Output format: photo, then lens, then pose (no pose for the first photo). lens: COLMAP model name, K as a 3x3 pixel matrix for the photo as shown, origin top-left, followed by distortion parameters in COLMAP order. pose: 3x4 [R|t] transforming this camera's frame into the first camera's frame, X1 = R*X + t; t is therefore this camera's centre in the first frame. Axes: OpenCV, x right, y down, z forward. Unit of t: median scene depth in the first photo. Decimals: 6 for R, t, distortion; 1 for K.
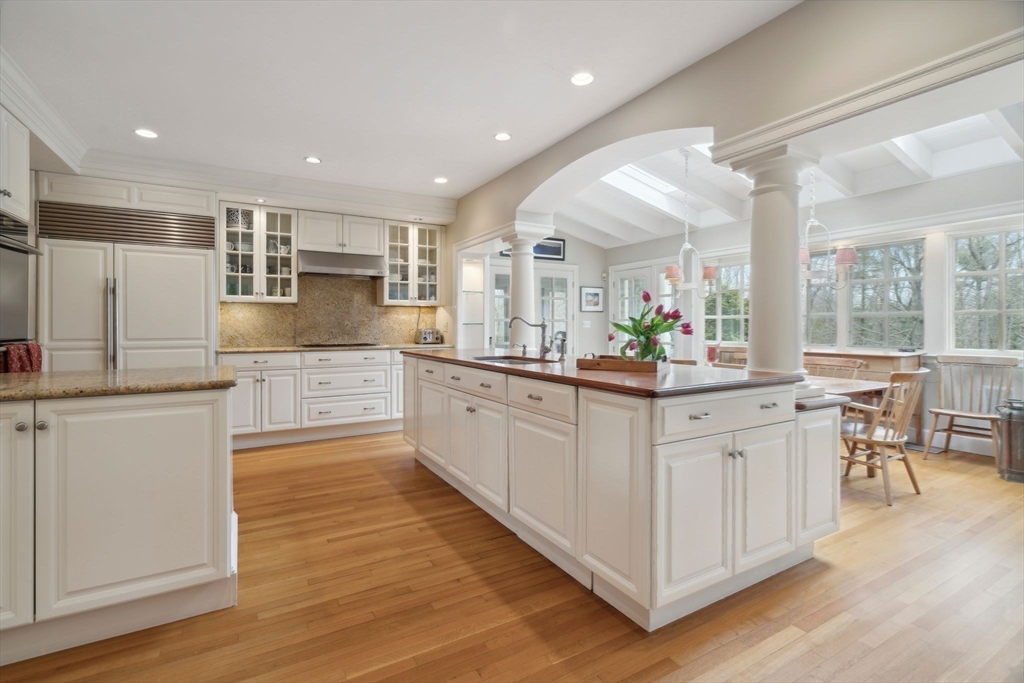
lens RADIAL K [[472.8, 0, 510.1], [0, 472.8, 333.9], [0, 0, 1]] dist [-0.001306, 0.000092]
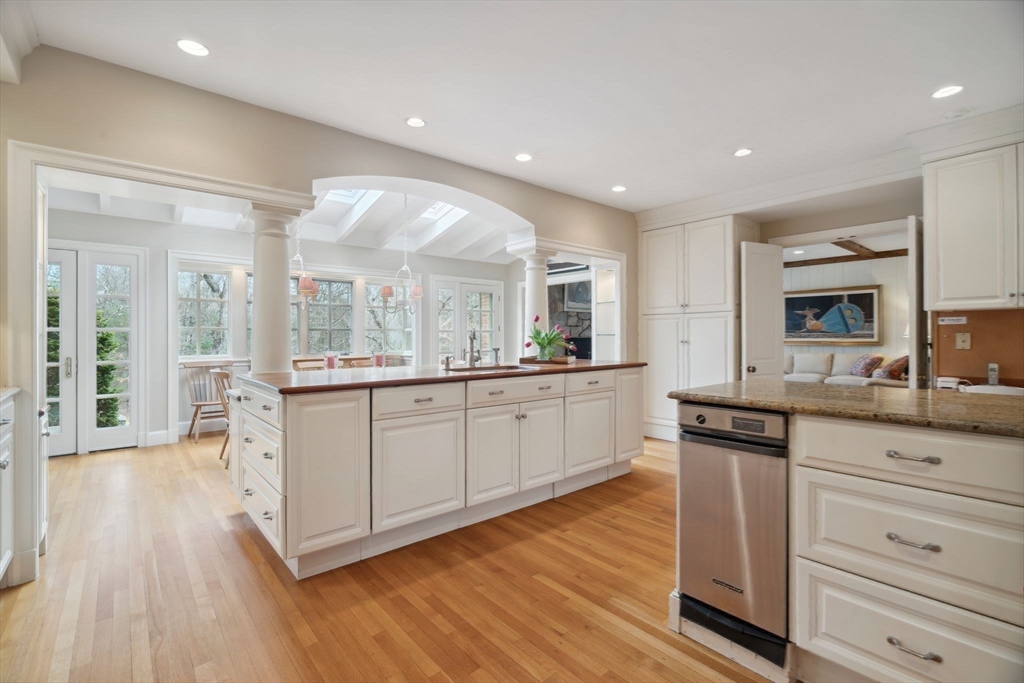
lens RADIAL K [[461.8, 0, 504.3], [0, 461.8, 336.2], [0, 0, 1]] dist [-0.000091, 0.000329]
pose [[-0.183316, -0.005471, 0.983039, -1.131857], [0.008642, 0.999937, 0.007176, -0.029789], [-0.983016, 0.009811, -0.183257, 1.265724]]
